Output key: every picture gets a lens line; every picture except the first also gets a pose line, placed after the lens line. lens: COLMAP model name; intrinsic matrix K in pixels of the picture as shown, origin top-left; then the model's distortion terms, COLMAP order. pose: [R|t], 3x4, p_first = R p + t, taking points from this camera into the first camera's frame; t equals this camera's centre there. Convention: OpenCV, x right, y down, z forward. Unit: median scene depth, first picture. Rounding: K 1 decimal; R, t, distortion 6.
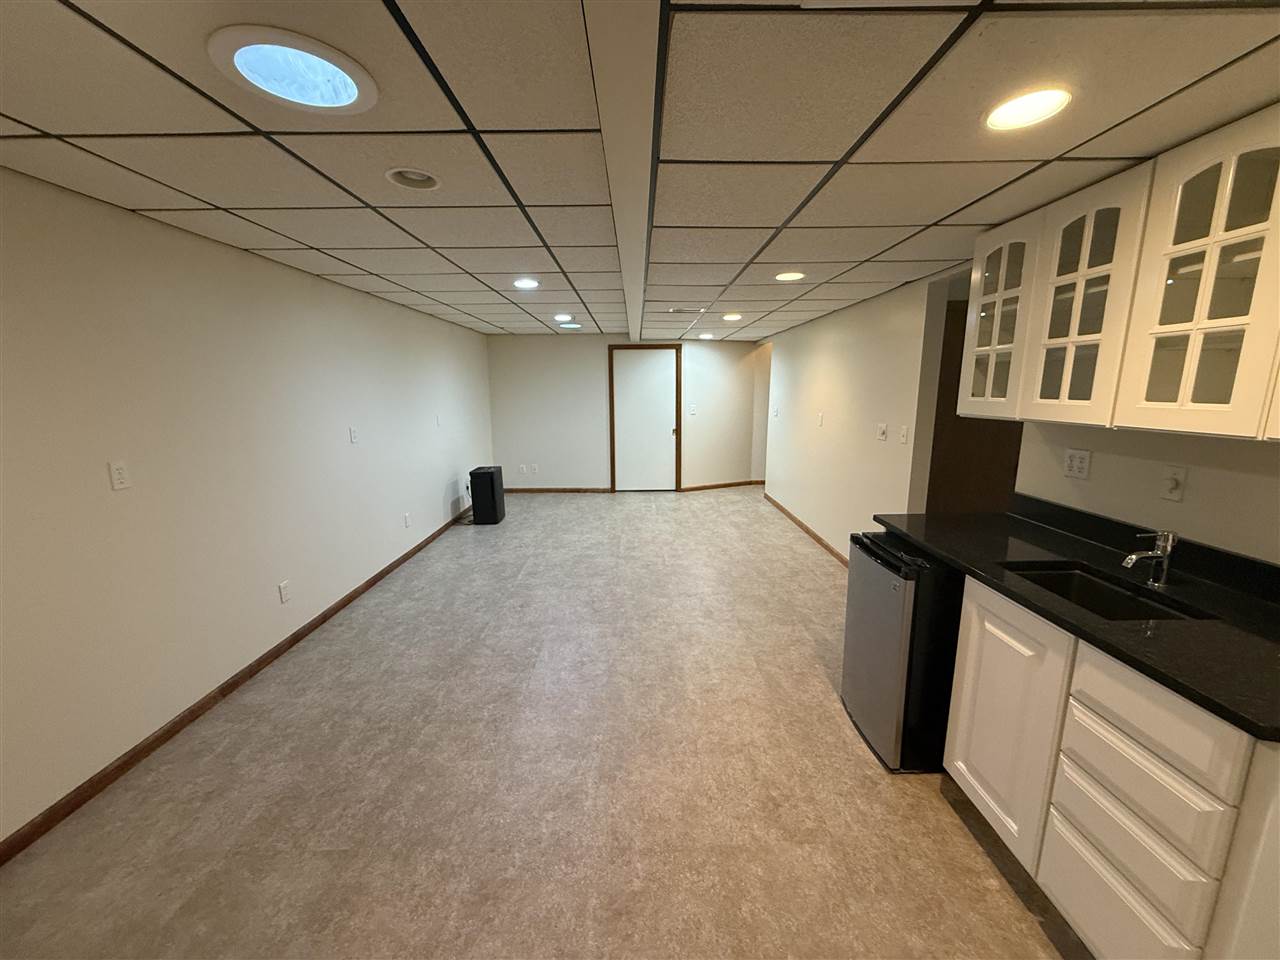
lens RADIAL K [[508.9, 0, 638.3], [0, 508.9, 483.1], [0, 0, 1]] dist [-0.000066, 0.000385]
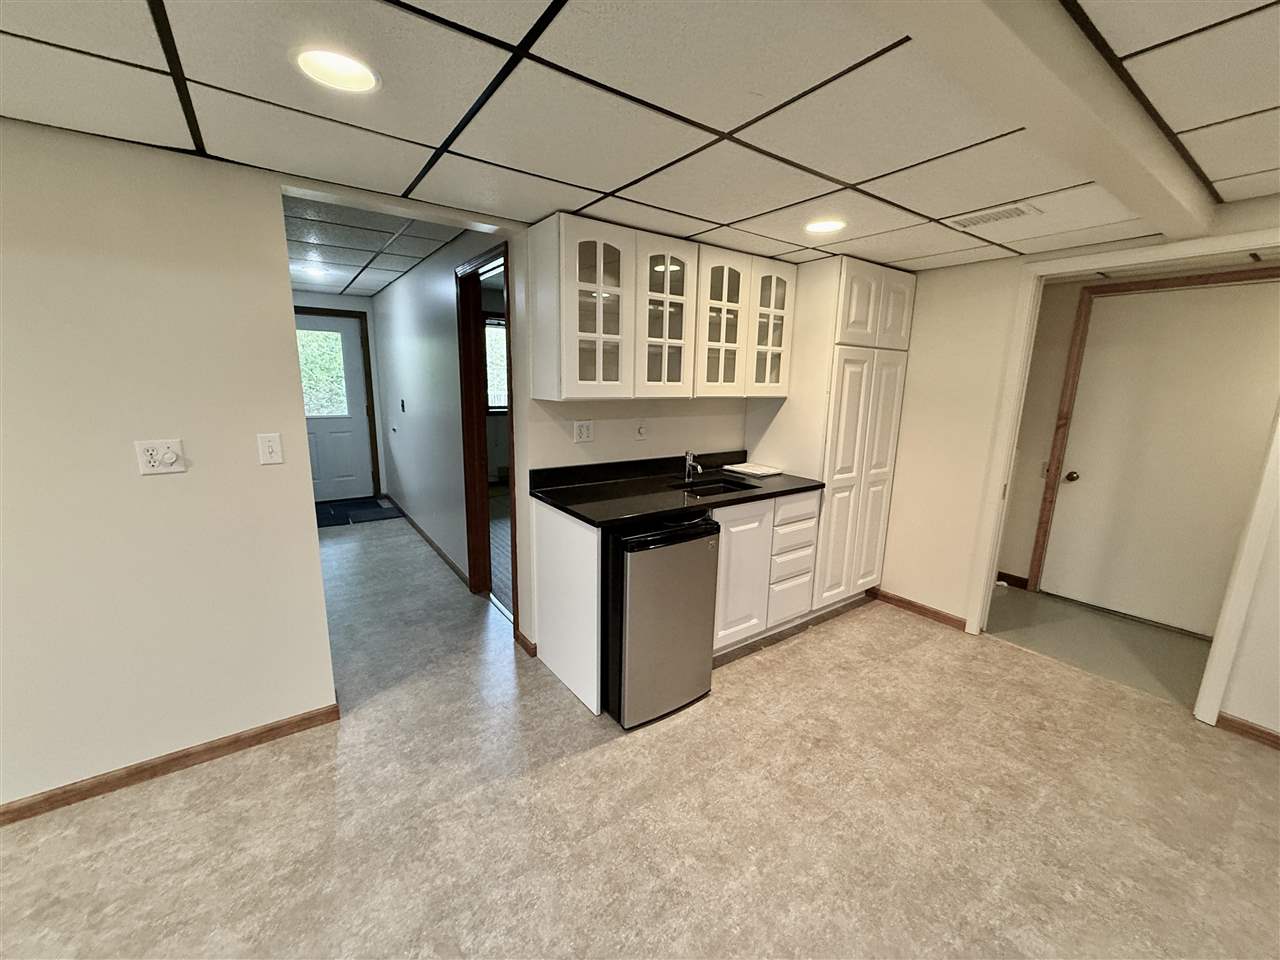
lens RADIAL K [[508.9, 0, 637.4], [0, 508.9, 484.5], [0, 0, 1]] dist [-0.000066, 0.000385]
pose [[-0.579627, -0.167846, 0.797408, -0.349278], [0.135083, 0.945227, 0.297150, -0.346475], [-0.803607, 0.279952, -0.525207, 2.007423]]
